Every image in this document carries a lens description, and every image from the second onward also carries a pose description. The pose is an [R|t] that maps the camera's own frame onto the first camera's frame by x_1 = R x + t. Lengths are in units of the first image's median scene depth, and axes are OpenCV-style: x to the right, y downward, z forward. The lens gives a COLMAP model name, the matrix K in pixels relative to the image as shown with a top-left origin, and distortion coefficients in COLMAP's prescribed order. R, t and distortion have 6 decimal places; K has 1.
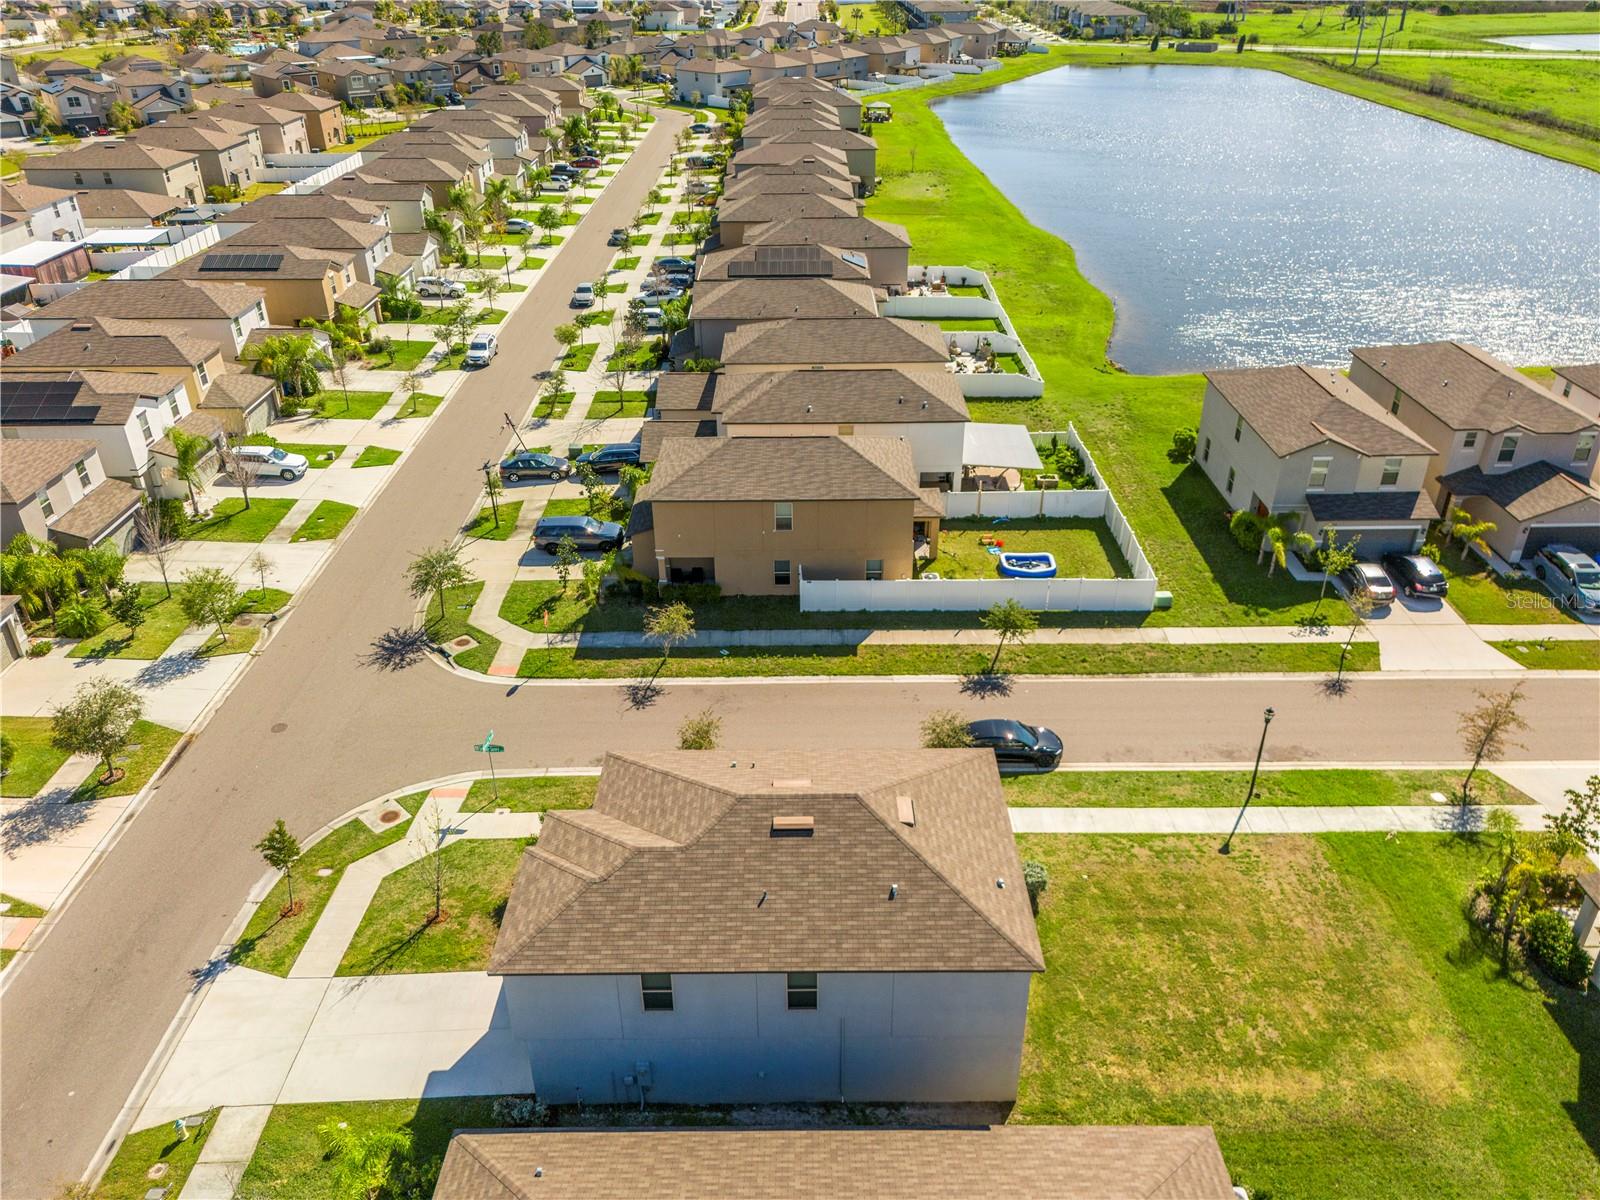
lens RADIAL K [[1178.3, 0, 800.0], [0, 1178.3, 600.0], [0, 0, 1]] dist [0.031616, -0.000236]
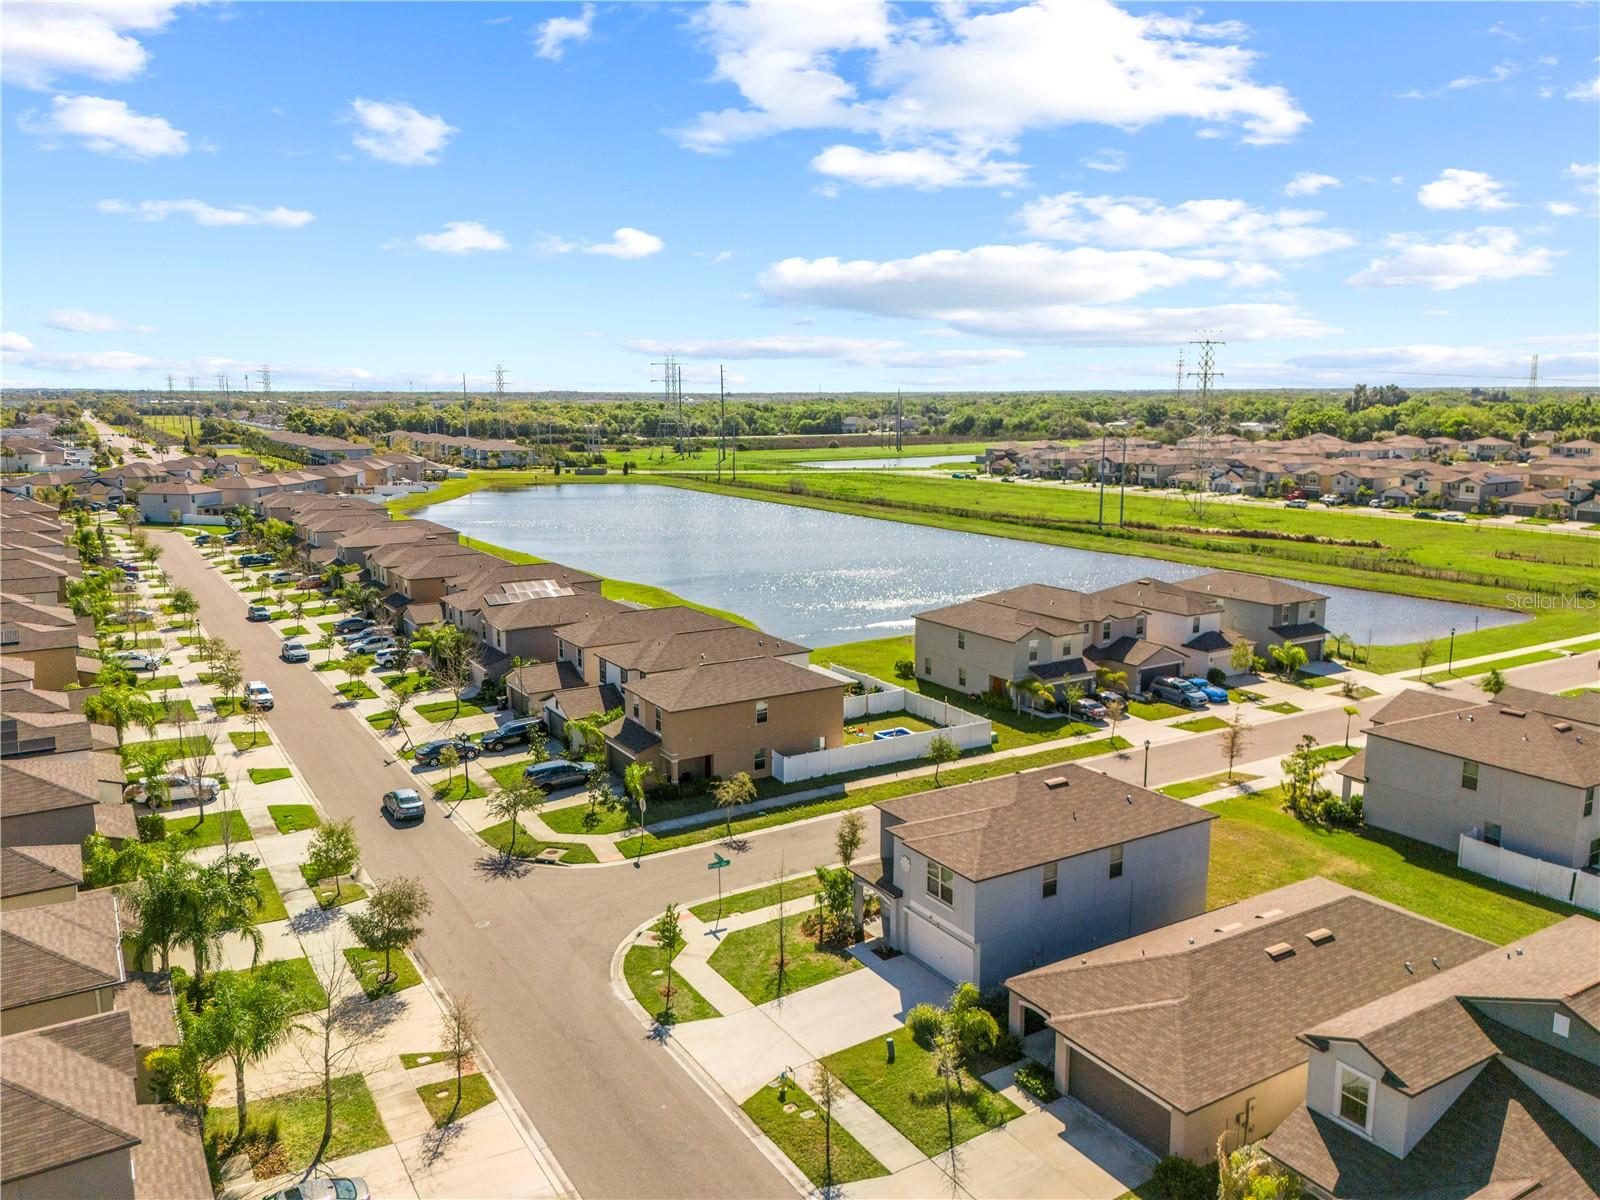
lens RADIAL K [[1178.3, 0, 800.0], [0, 1178.3, 600.0], [0, 0, 1]] dist [0.031616, -0.000236]
pose [[0.854627, -0.084725, 0.512283, -0.627463], [0.251697, 0.930533, -0.266002, 0.169269], [-0.454159, 0.356273, 0.816584, -0.141265]]
